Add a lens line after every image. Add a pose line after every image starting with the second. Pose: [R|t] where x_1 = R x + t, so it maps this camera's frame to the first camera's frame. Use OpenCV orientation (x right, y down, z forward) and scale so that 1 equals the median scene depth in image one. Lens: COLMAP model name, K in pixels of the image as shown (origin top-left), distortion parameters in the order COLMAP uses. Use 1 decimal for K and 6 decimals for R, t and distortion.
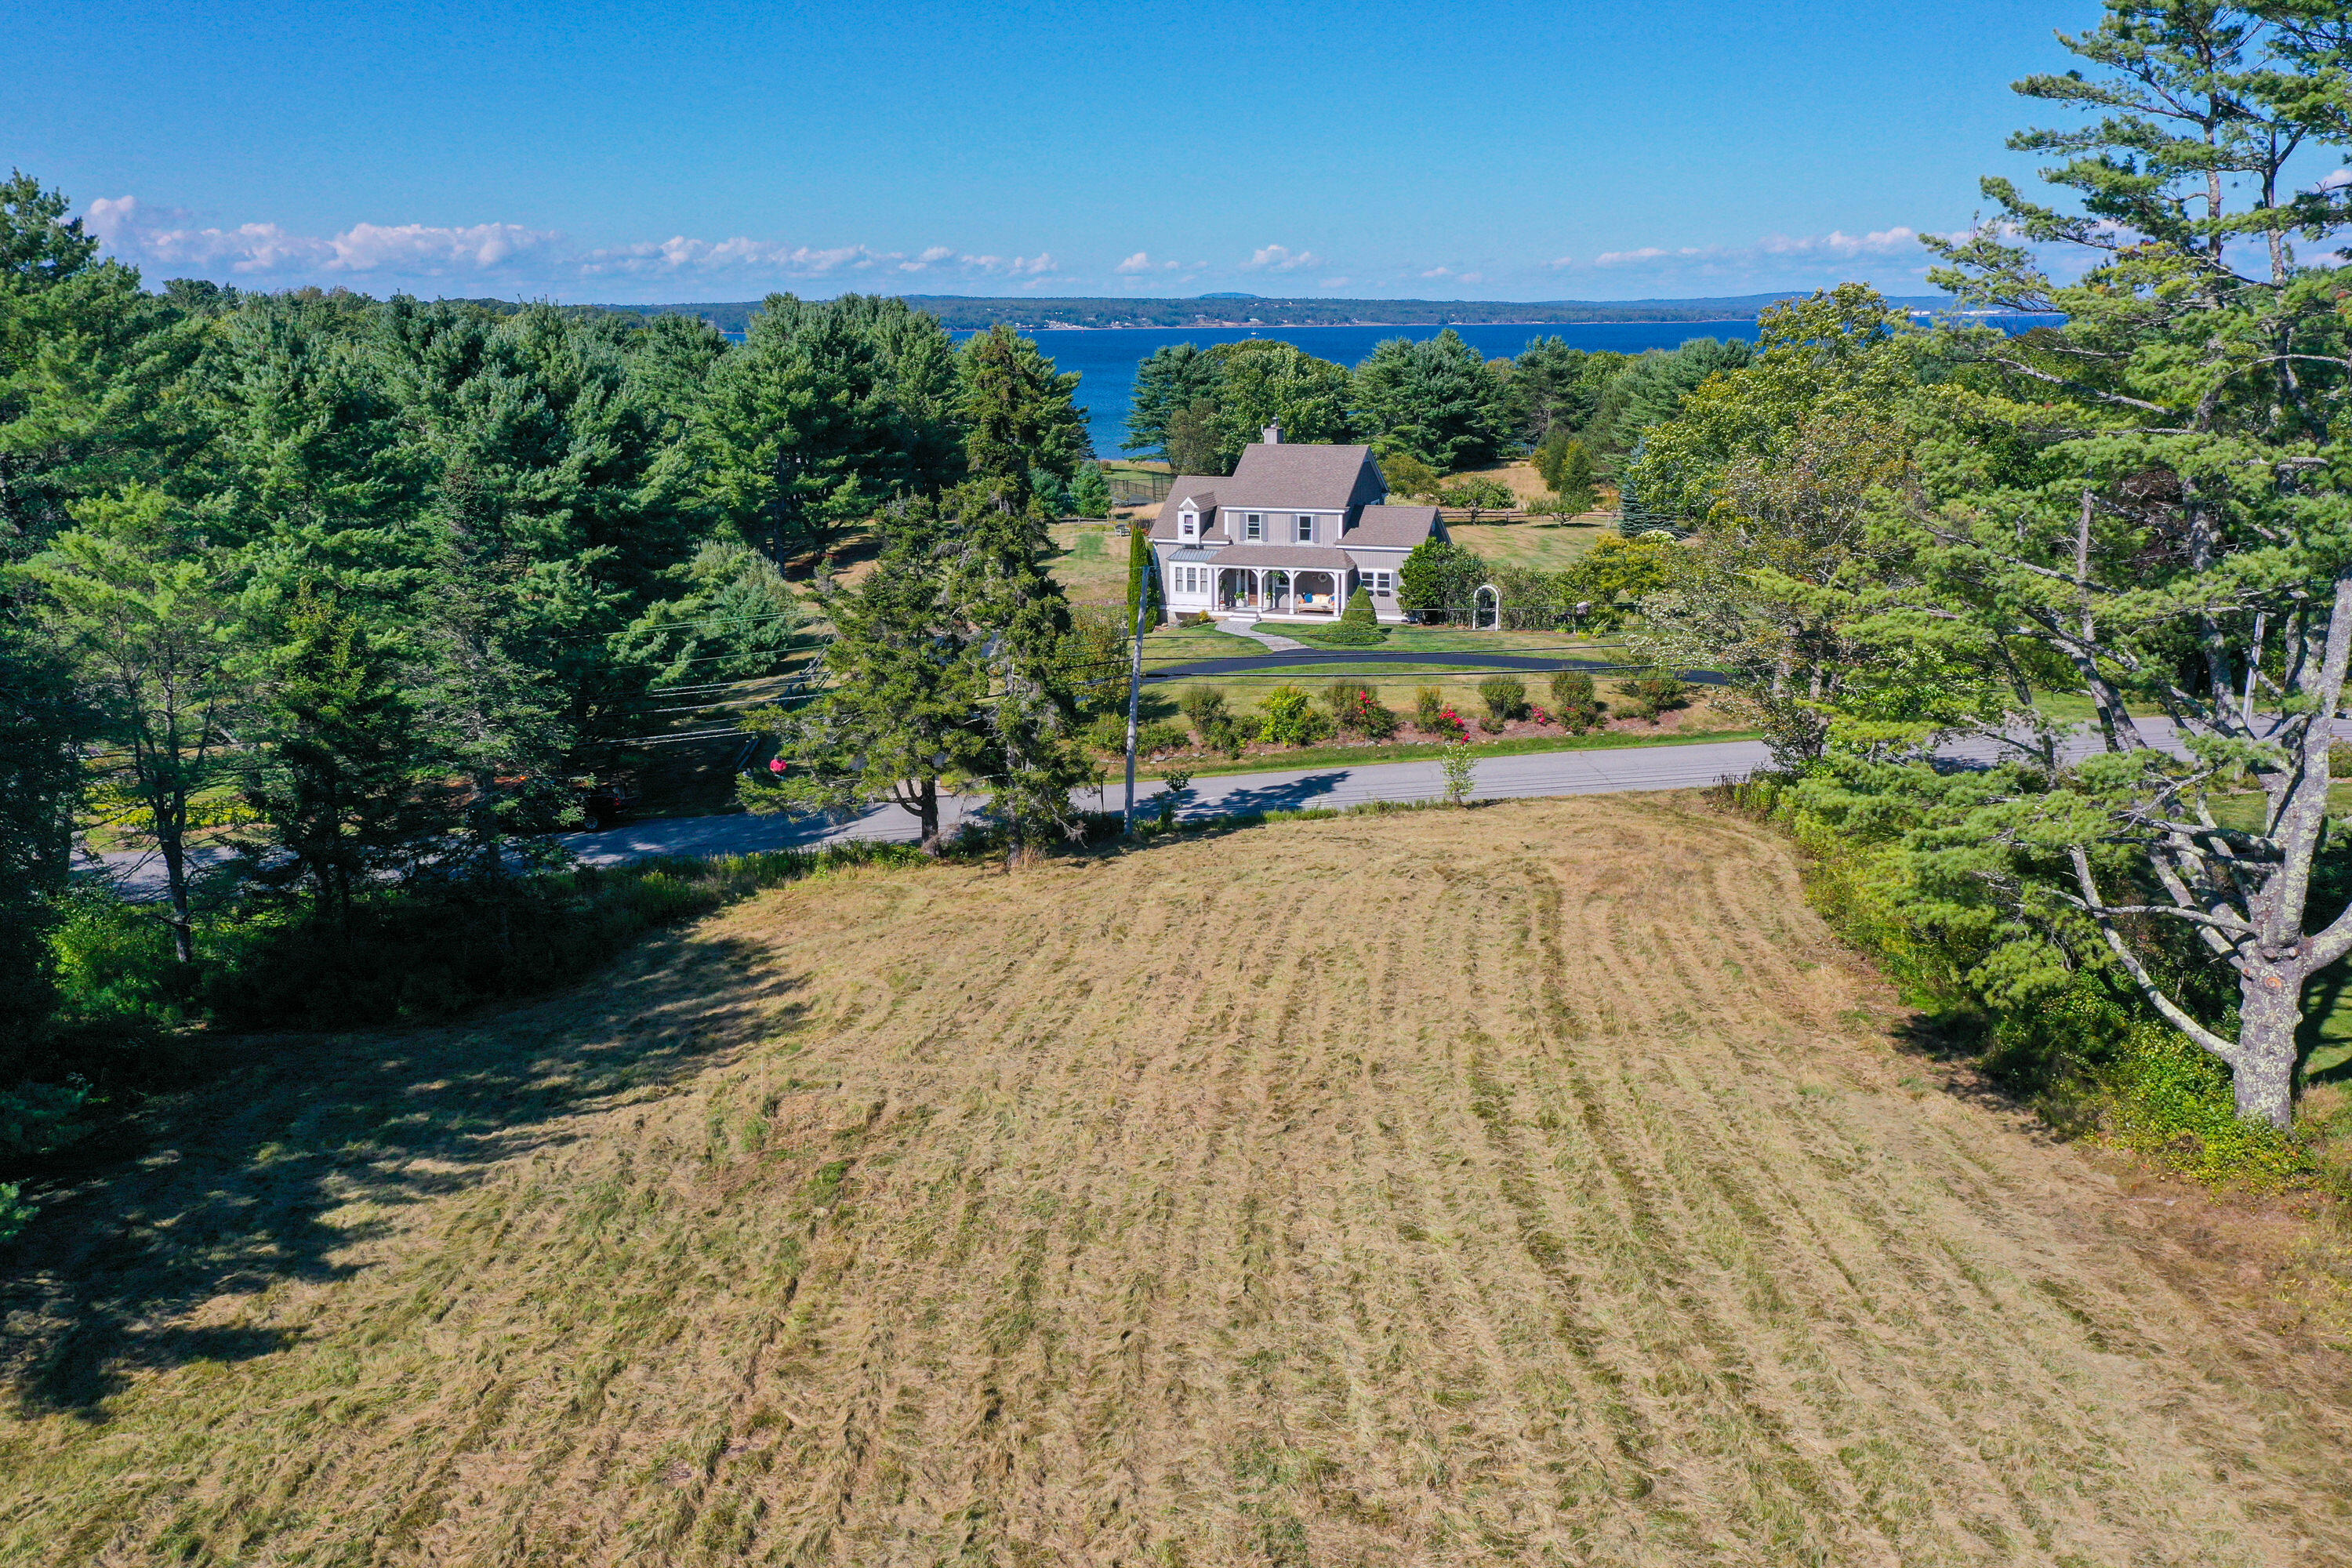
lens RADIAL K [[1908.2, 0, 1190.9], [0, 1908.2, 720.1], [0, 0, 1]] dist [-0.013396, -0.002389]
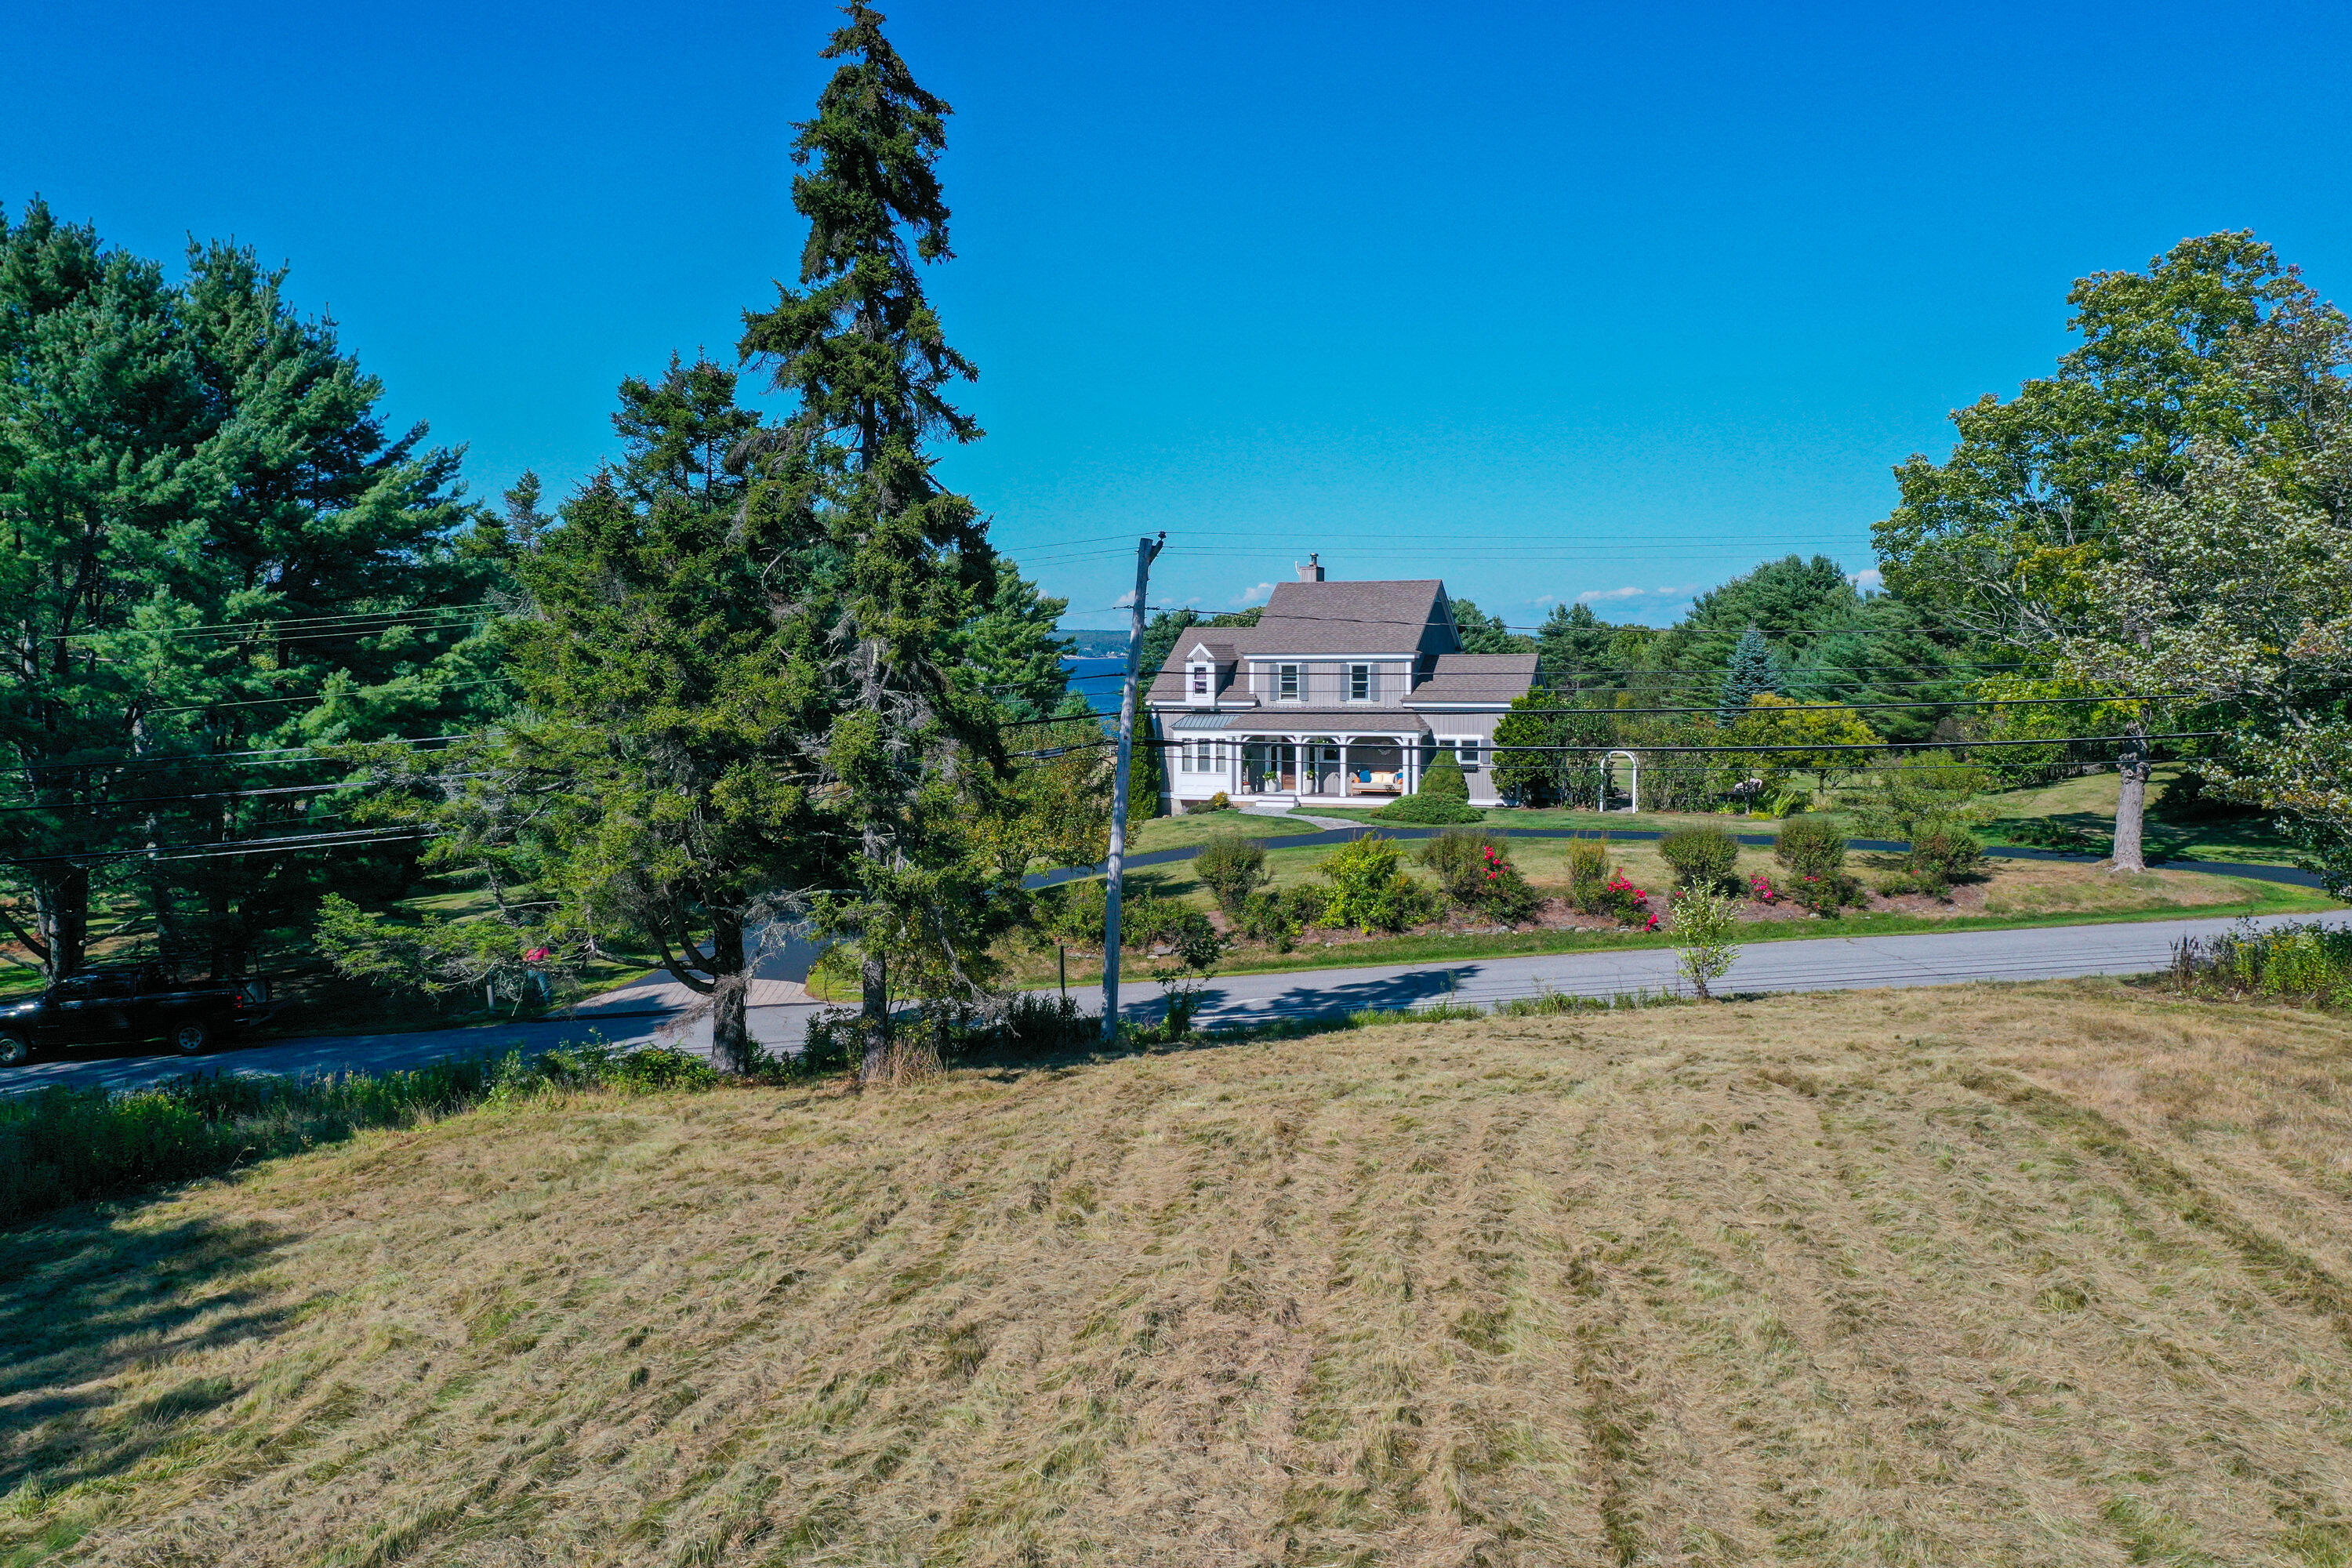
lens RADIAL K [[1908.2, 0, 1190.9], [0, 1908.2, 720.1], [0, 0, 1]] dist [-0.013396, -0.002389]
pose [[0.999987, 0.004204, 0.002867, -0.009444], [-0.003663, 0.985771, -0.168056, 0.049932], [-0.003533, 0.168044, 0.985773, 0.372487]]
